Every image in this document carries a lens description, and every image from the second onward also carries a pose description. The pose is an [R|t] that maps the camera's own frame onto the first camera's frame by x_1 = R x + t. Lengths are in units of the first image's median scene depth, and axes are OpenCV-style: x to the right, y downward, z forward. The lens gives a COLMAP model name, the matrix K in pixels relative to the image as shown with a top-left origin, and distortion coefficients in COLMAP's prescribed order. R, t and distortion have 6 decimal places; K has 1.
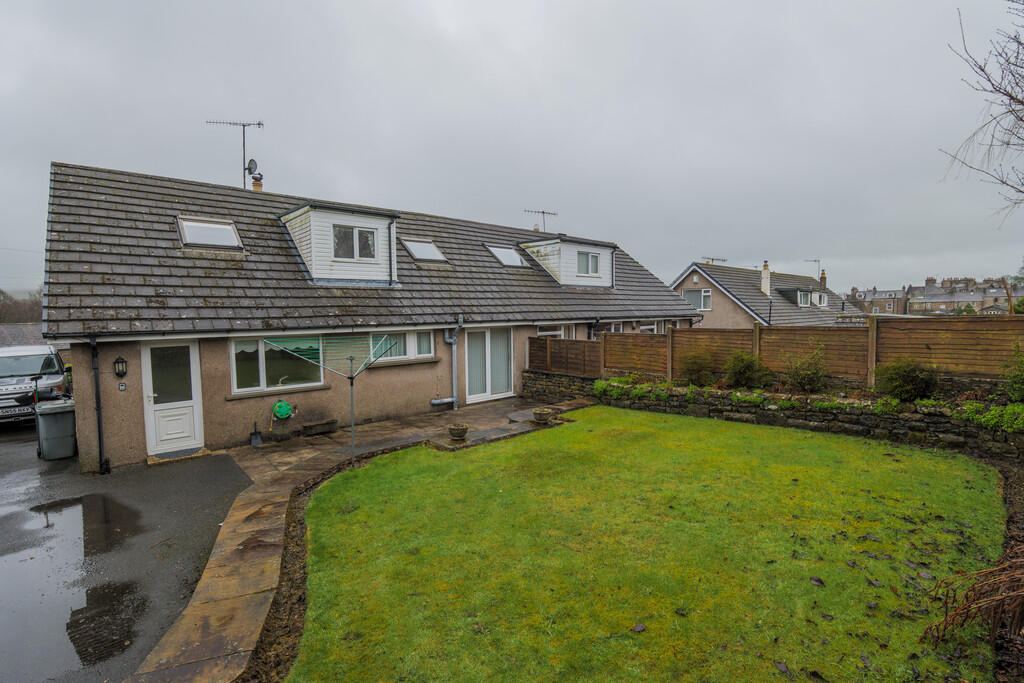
lens RADIAL K [[481.5, 0, 511.8], [0, 481.5, 340.9], [0, 0, 1]] dist [-0.004918, -0.000051]
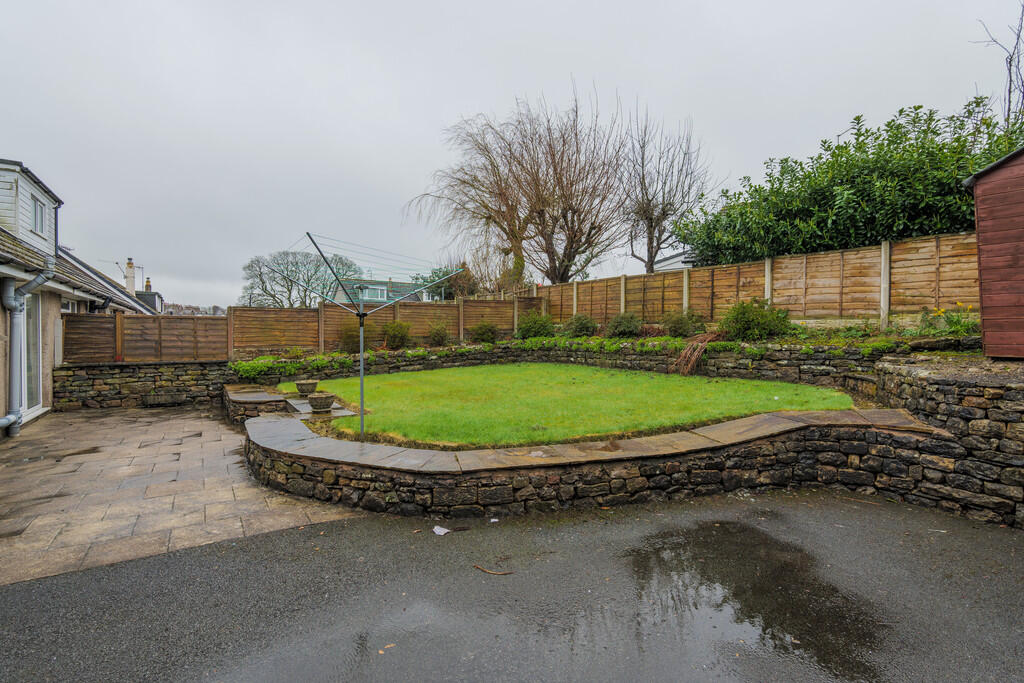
lens RADIAL K [[481.5, 0, 511.9], [0, 481.5, 336.6], [0, 0, 1]] dist [-0.004918, -0.000051]
pose [[0.138634, 0.004747, 0.990332, -0.622208], [0.059787, 0.998124, -0.013154, 0.081541], [-0.988537, 0.061033, 0.138090, 0.425300]]
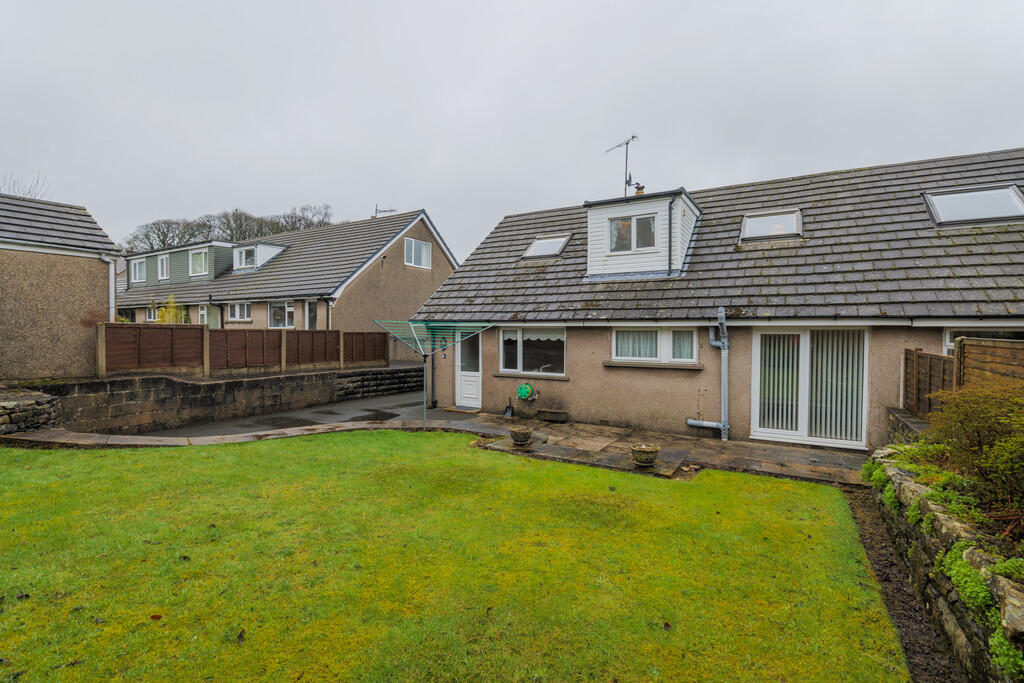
lens RADIAL K [[481.5, 0, 512.3], [0, 481.5, 339.5], [0, 0, 1]] dist [-0.004918, -0.000051]
pose [[0.308549, 0.032327, -0.950659, 0.509792], [-0.068855, 0.997560, 0.011574, 0.007041], [0.948713, 0.061886, 0.310022, 0.519644]]
